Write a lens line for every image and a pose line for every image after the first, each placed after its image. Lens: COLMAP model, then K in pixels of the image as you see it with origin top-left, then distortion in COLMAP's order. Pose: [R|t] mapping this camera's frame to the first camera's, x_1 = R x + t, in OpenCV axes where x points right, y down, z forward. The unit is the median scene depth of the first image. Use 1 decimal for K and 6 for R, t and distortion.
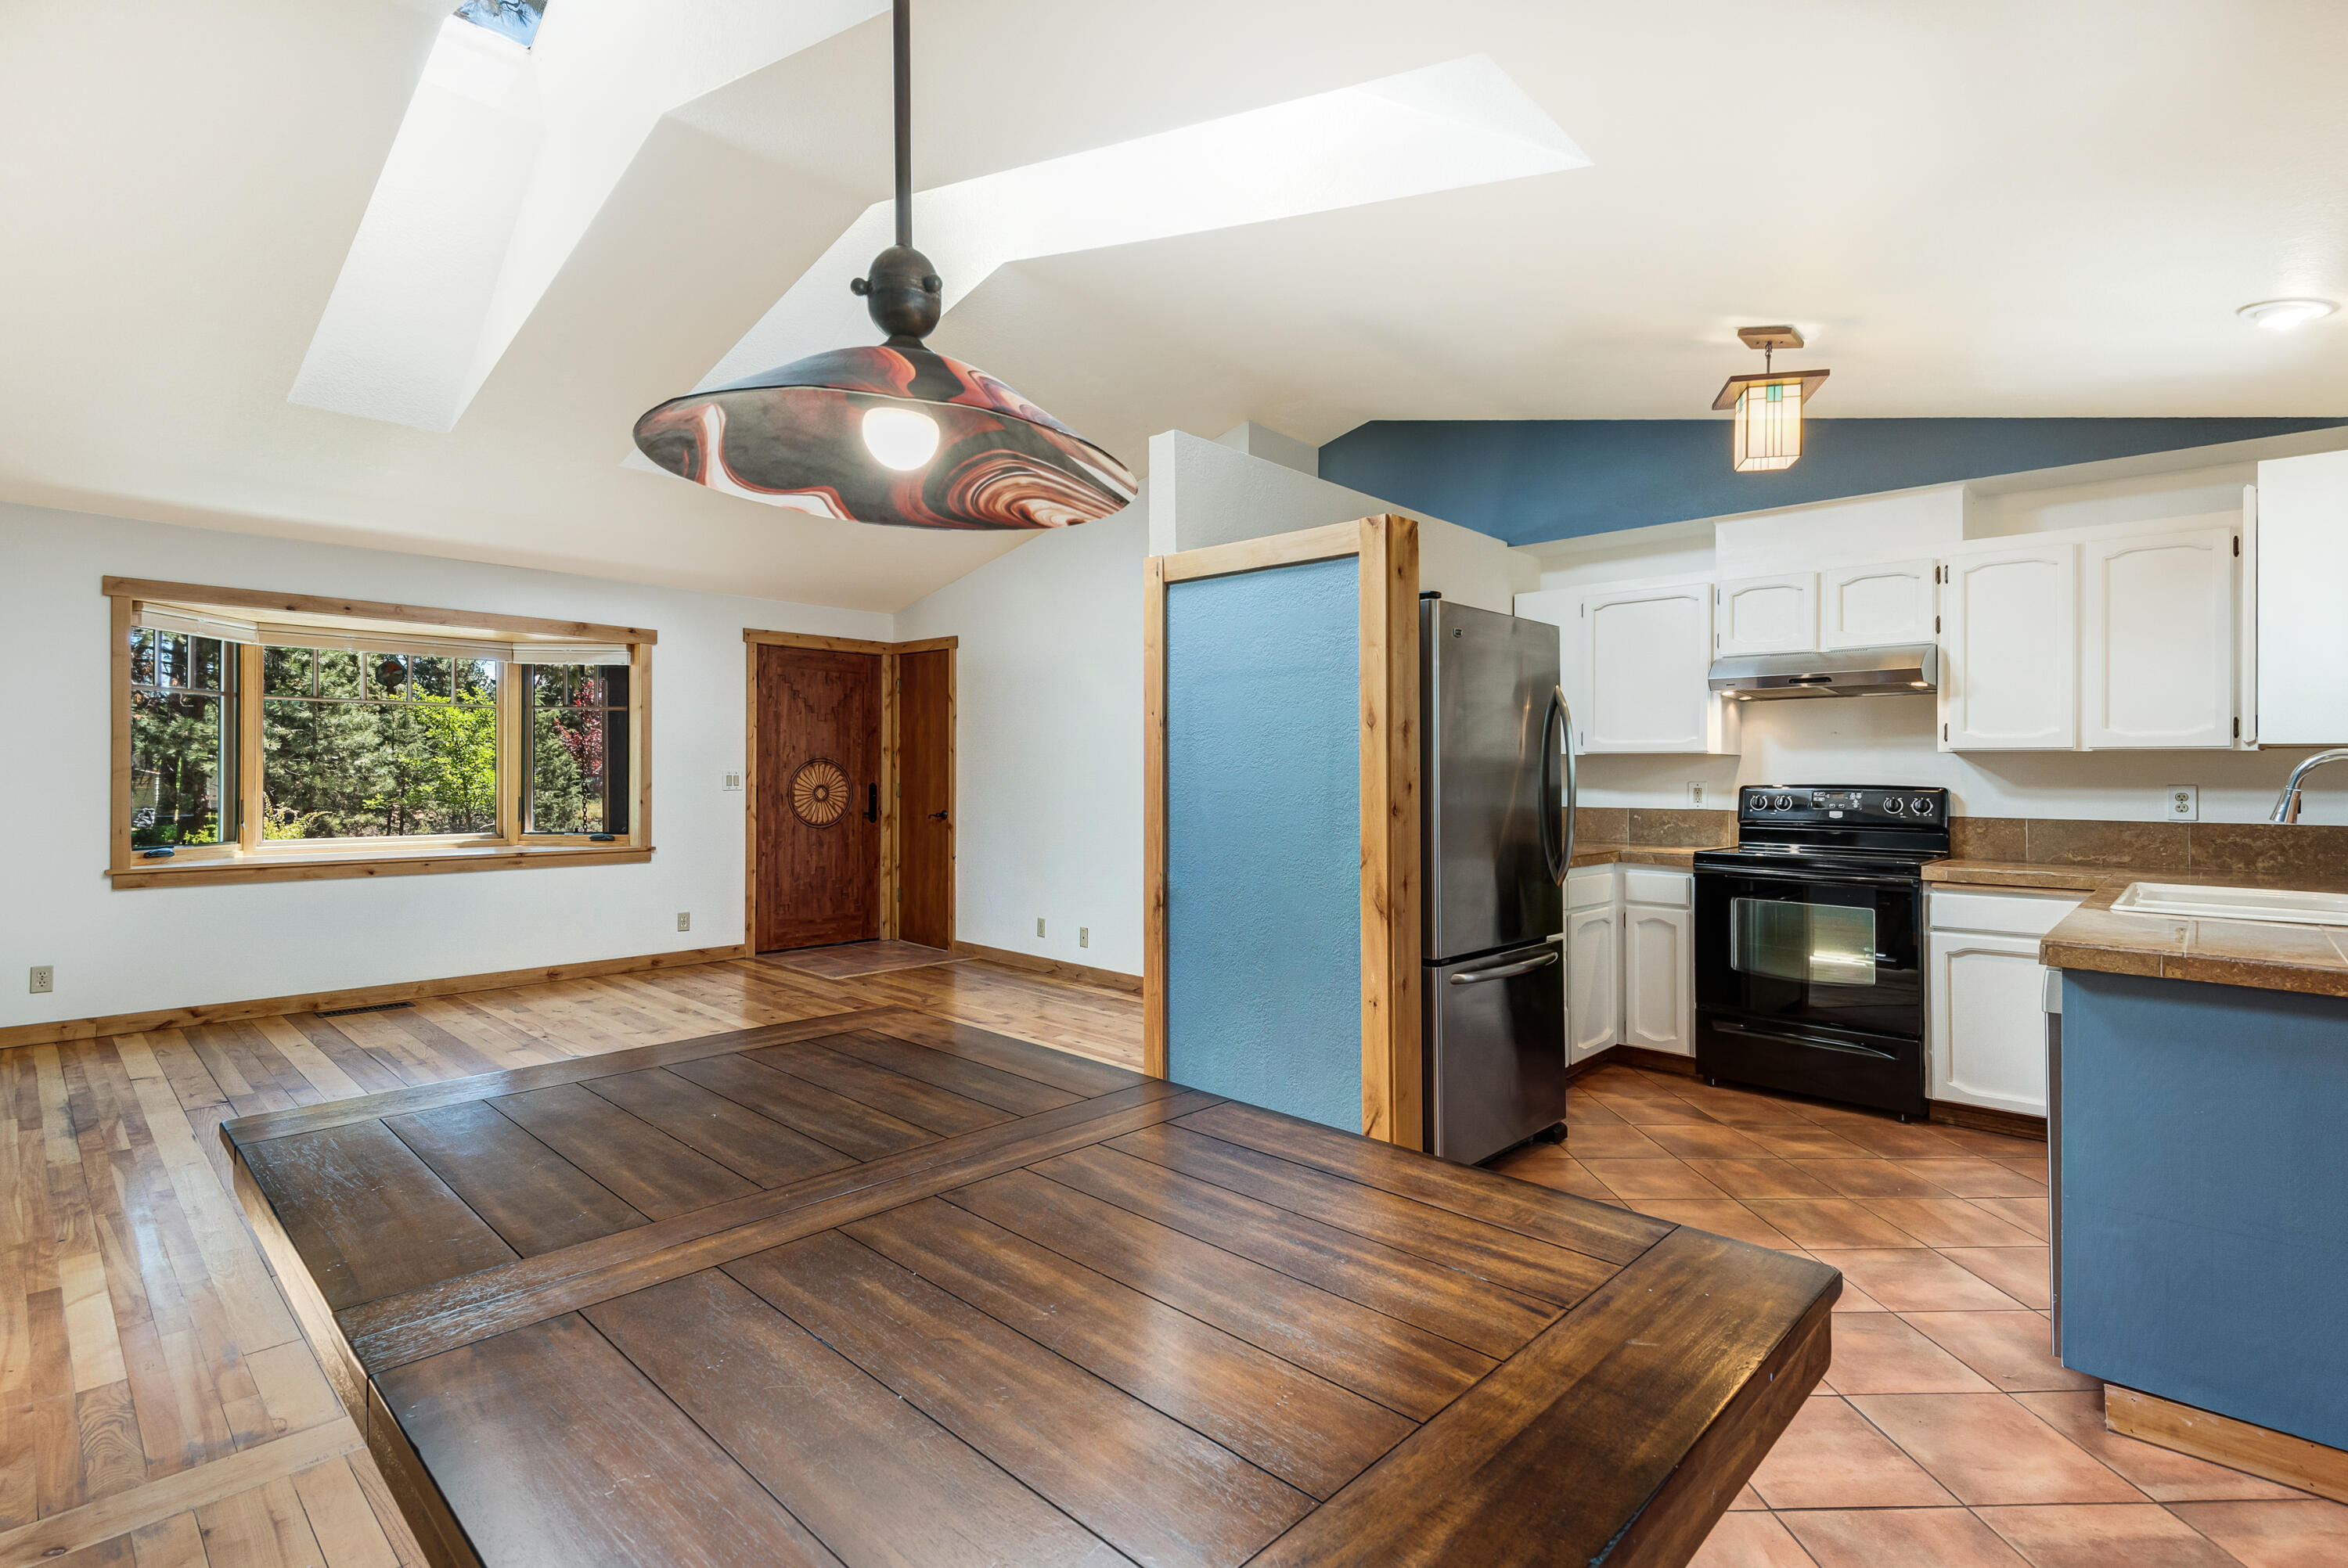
lens RADIAL K [[1086.4, 0, 1157.5], [0, 1086.4, 772.6], [0, 0, 1]] dist [0.012526, -0.009303]
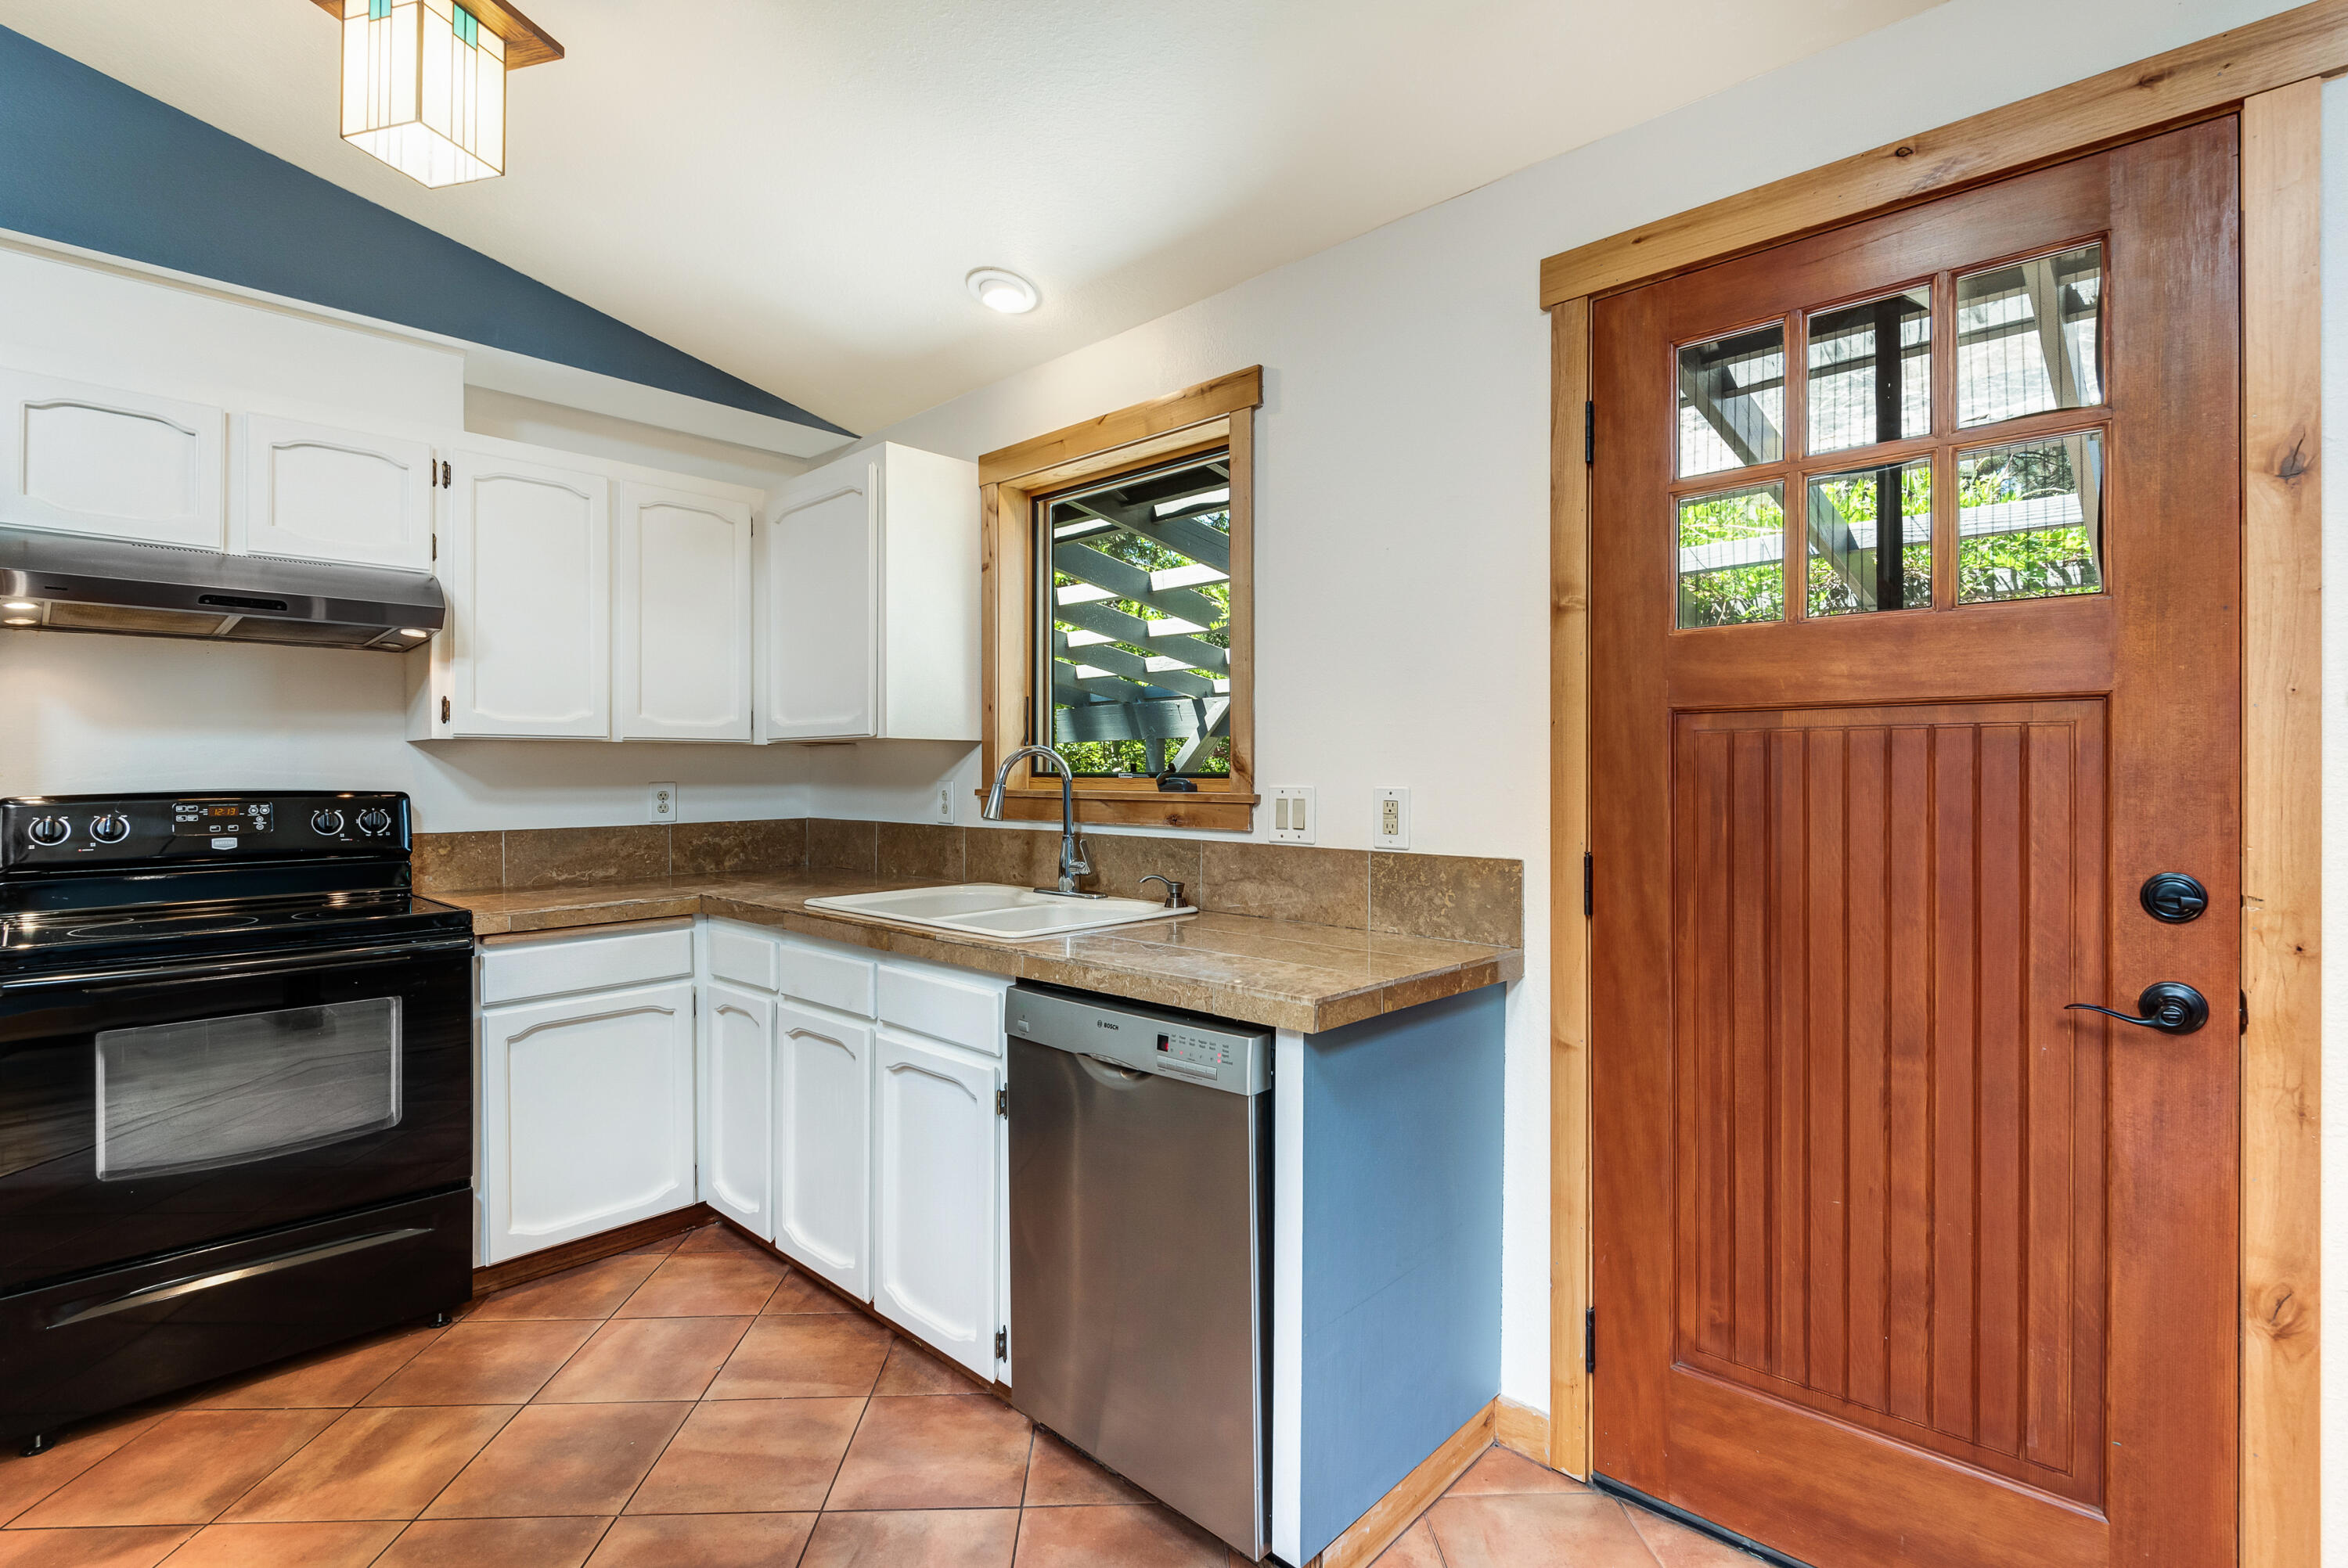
lens RADIAL K [[1086.4, 0, 1182.5], [0, 1086.4, 761.9], [0, 0, 1]] dist [0.012526, -0.009303]
pose [[-0.012781, 0.002665, 0.999915, 0.048125], [0.003834, 0.999989, -0.002616, -0.001114], [-0.999911, 0.003801, -0.012791, 0.590013]]
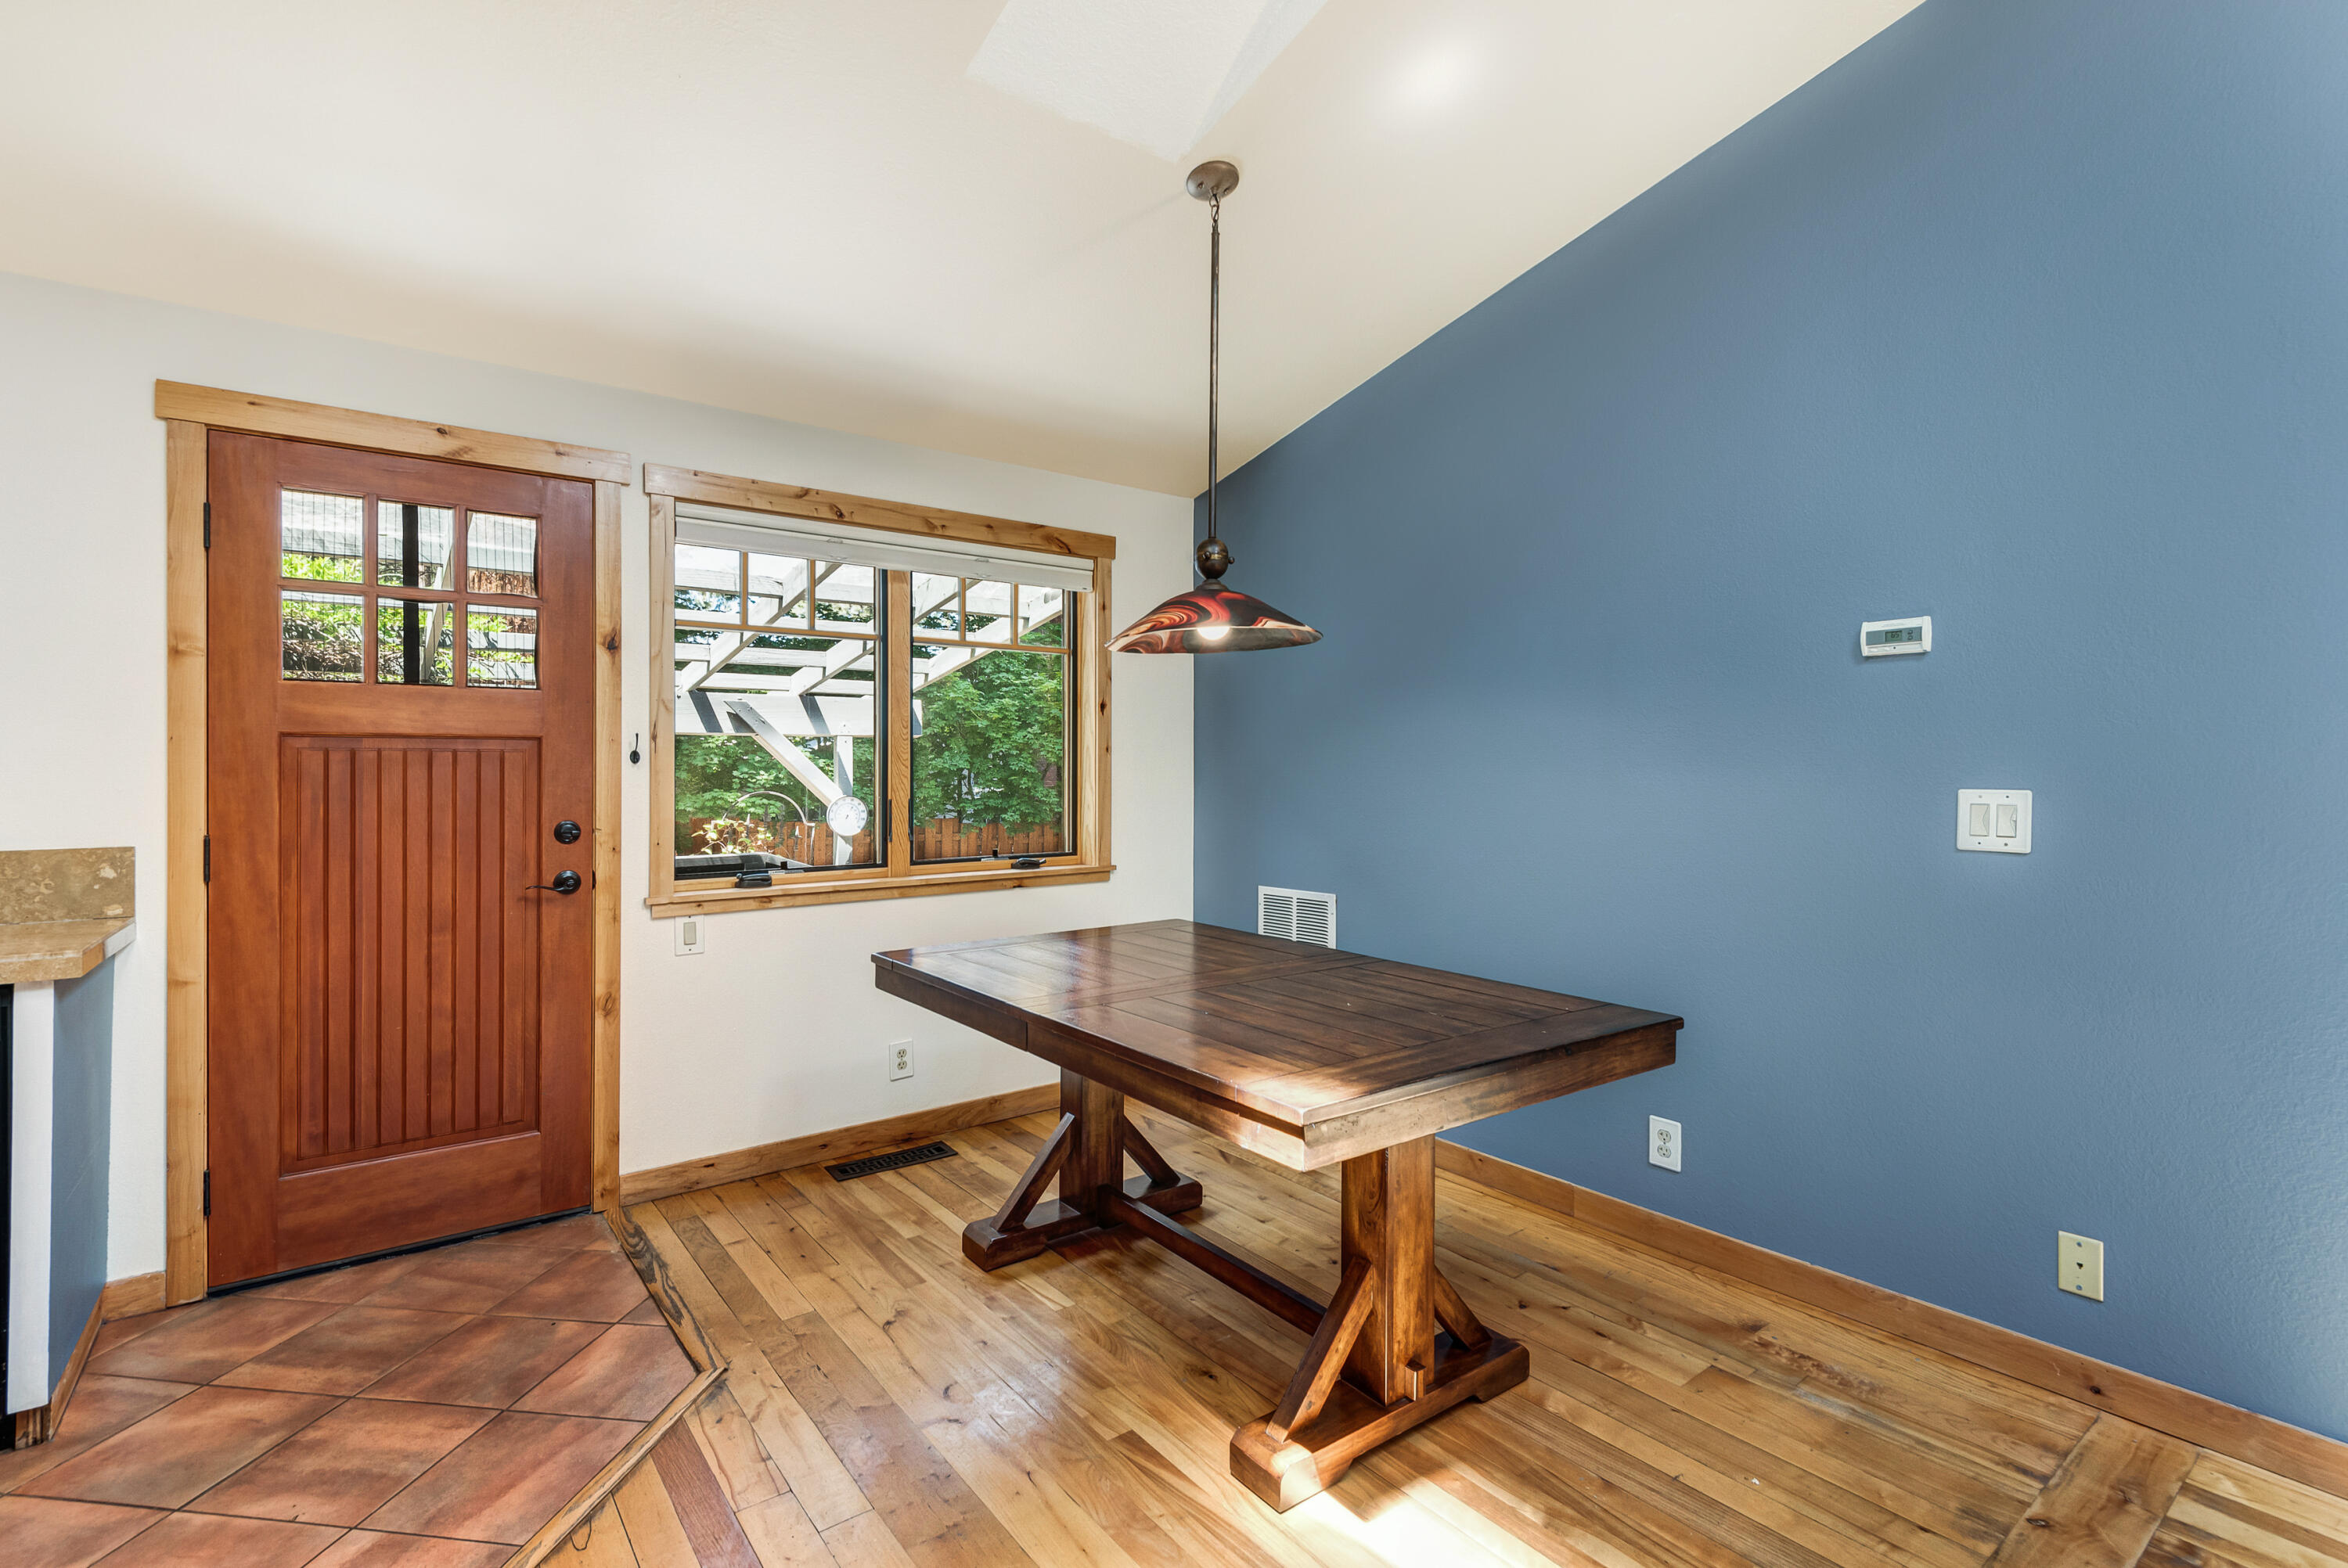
lens RADIAL K [[1086.4, 0, 1188.1], [0, 1086.4, 775.4], [0, 0, 1]] dist [0.012526, -0.009303]
pose [[-0.990110, -0.001650, 0.140282, -0.150735], [-0.000703, 0.999977, 0.006802, -0.002500], [-0.140290, 0.006636, -0.990088, 0.974979]]
